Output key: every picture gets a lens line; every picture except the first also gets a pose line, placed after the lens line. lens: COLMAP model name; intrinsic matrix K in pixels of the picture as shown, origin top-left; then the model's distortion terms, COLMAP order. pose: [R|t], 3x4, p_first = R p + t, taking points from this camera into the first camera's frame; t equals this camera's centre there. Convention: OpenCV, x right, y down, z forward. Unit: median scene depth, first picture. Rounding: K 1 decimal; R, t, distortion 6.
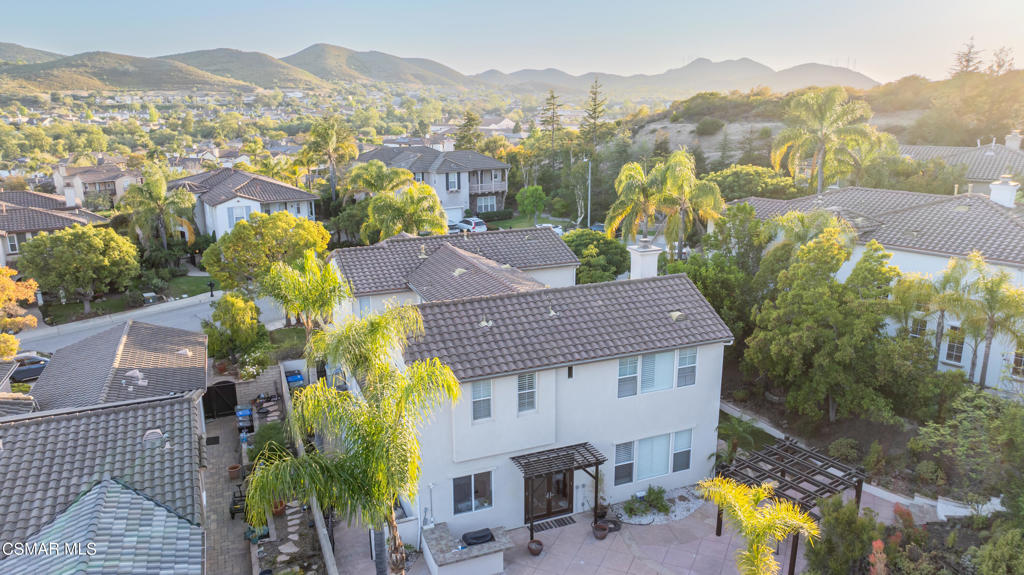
lens RADIAL K [[726.7, 0, 512.0], [0, 726.7, 287.5], [0, 0, 1]] dist [-0.008613, -0.004865]
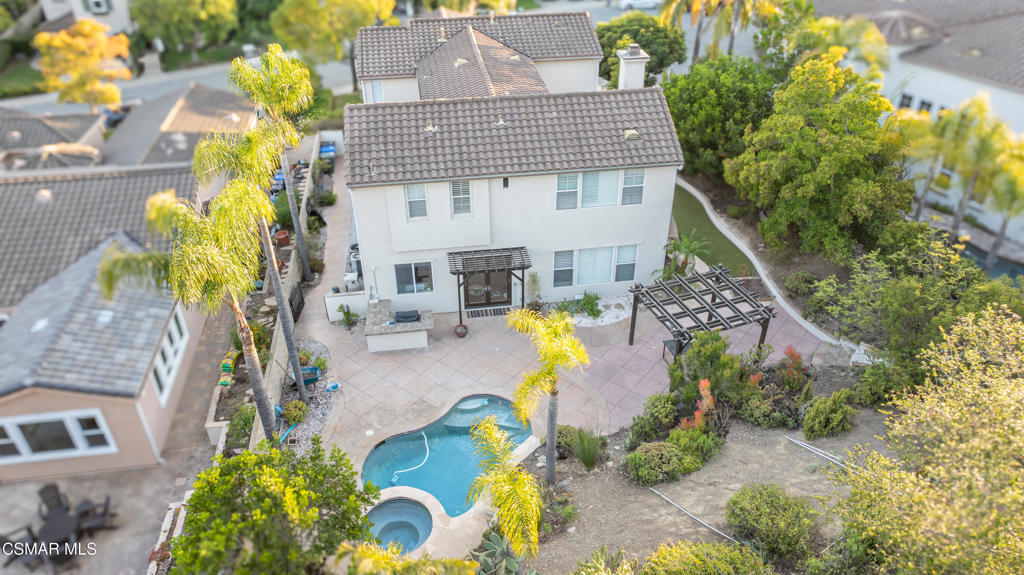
lens RADIAL K [[726.7, 0, 512.0], [0, 726.7, 287.5], [0, 0, 1]] dist [-0.008613, -0.004865]
pose [[0.969839, 0.135596, -0.202547, 0.304688], [-0.060431, 0.938797, 0.339127, -0.092888], [0.236135, -0.316659, 0.918677, -0.015864]]
